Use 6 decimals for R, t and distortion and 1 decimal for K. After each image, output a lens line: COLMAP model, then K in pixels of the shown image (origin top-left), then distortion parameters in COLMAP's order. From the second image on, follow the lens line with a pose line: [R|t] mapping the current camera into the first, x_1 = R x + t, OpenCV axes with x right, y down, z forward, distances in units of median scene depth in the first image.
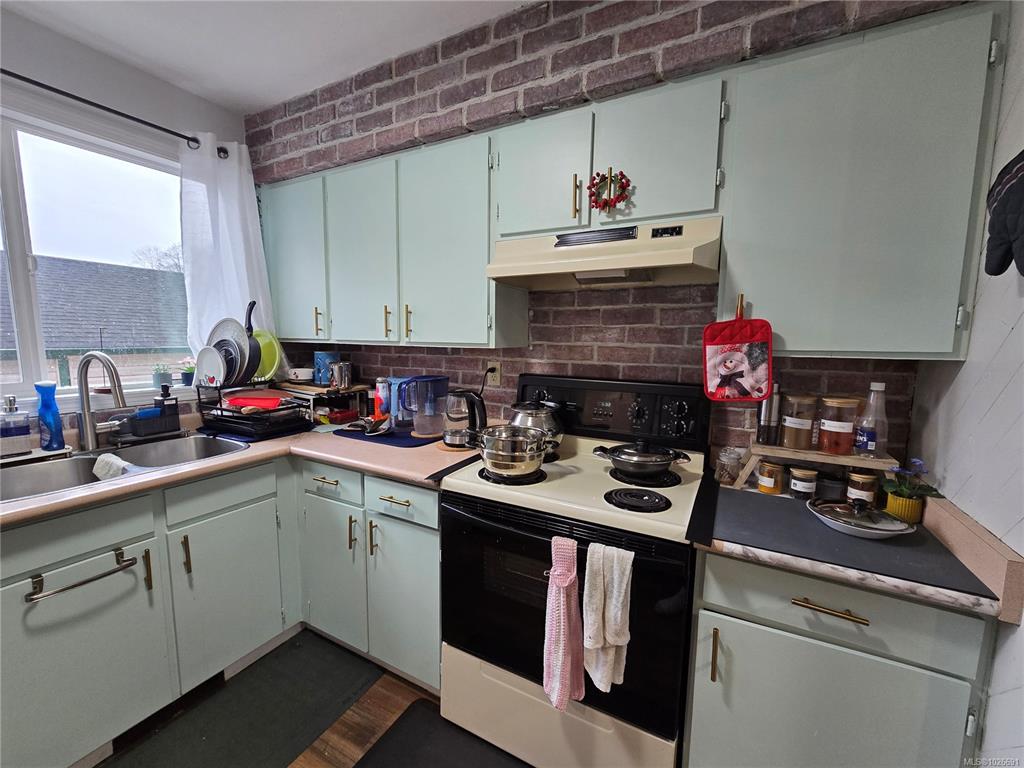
lens RADIAL K [[421.0, 0, 508.0], [0, 421.0, 388.9], [0, 0, 1]] dist [-0.008186, 0.002449]
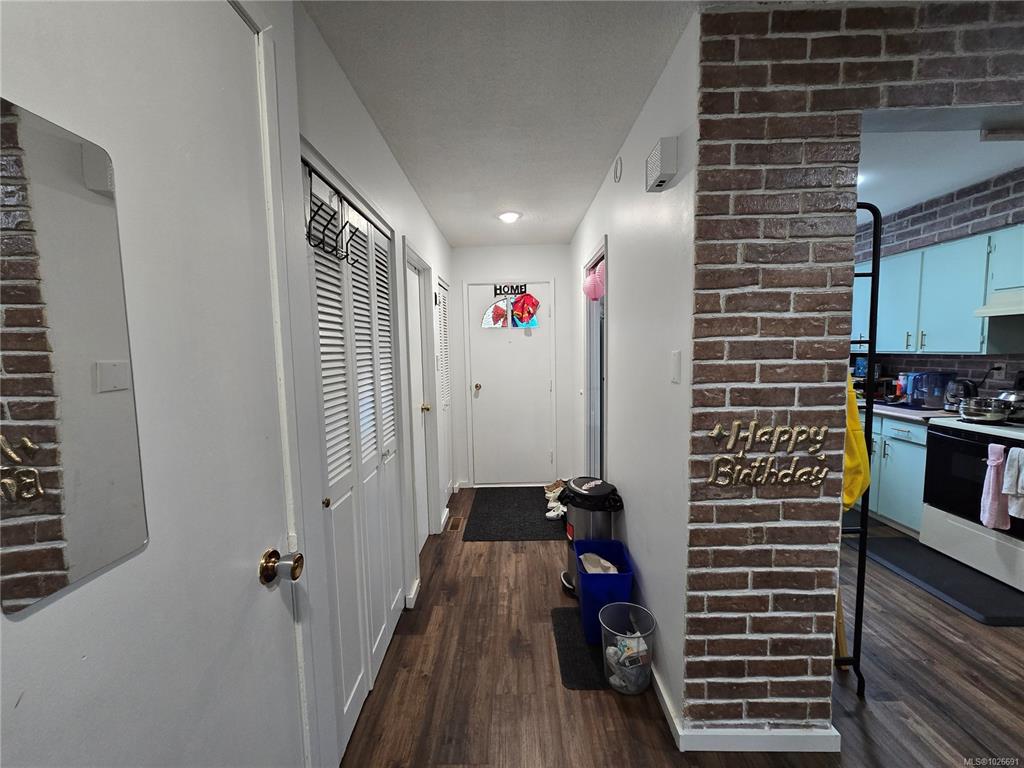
lens RADIAL K [[421.0, 0, 507.9], [0, 421.0, 389.8], [0, 0, 1]] dist [-0.008186, 0.002449]
pose [[0.460442, 0.058481, -0.885761, 0.613880], [-0.074195, 0.996871, 0.027249, 0.151133], [0.884583, 0.053173, 0.463341, -1.567019]]
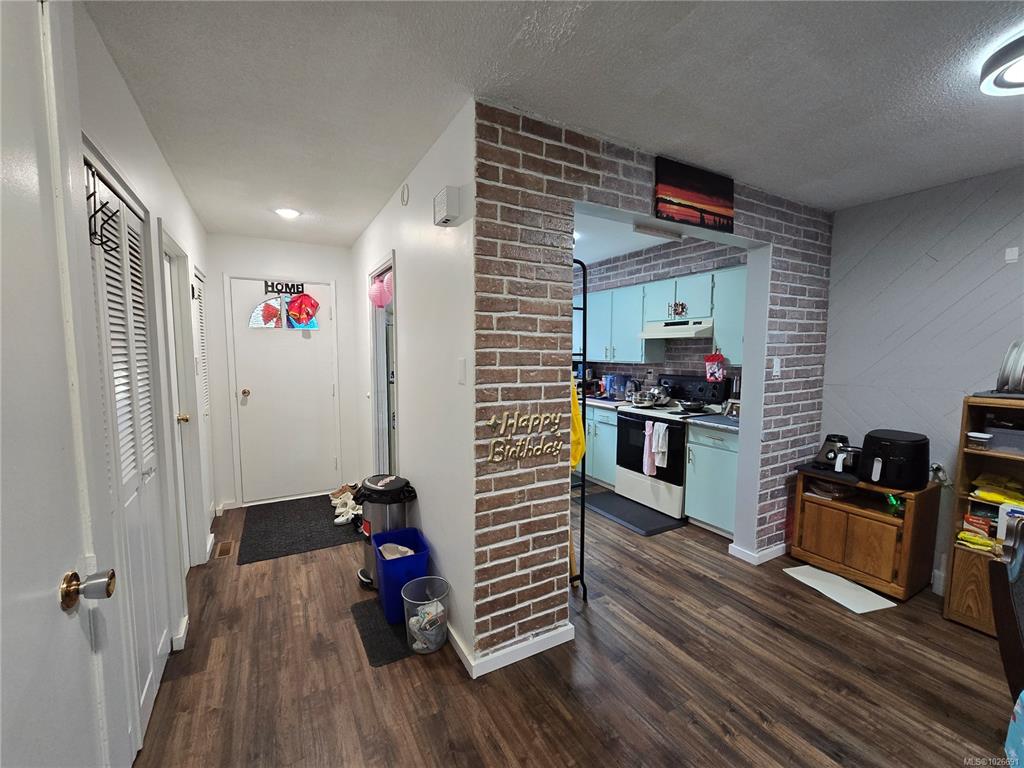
lens RADIAL K [[421.0, 0, 511.2], [0, 421.0, 391.1], [0, 0, 1]] dist [-0.008186, 0.002449]
pose [[0.846865, 0.037571, -0.530479, 0.691768], [-0.052744, 0.998517, -0.013482, 0.161390], [0.529186, 0.039397, 0.847591, -1.720857]]
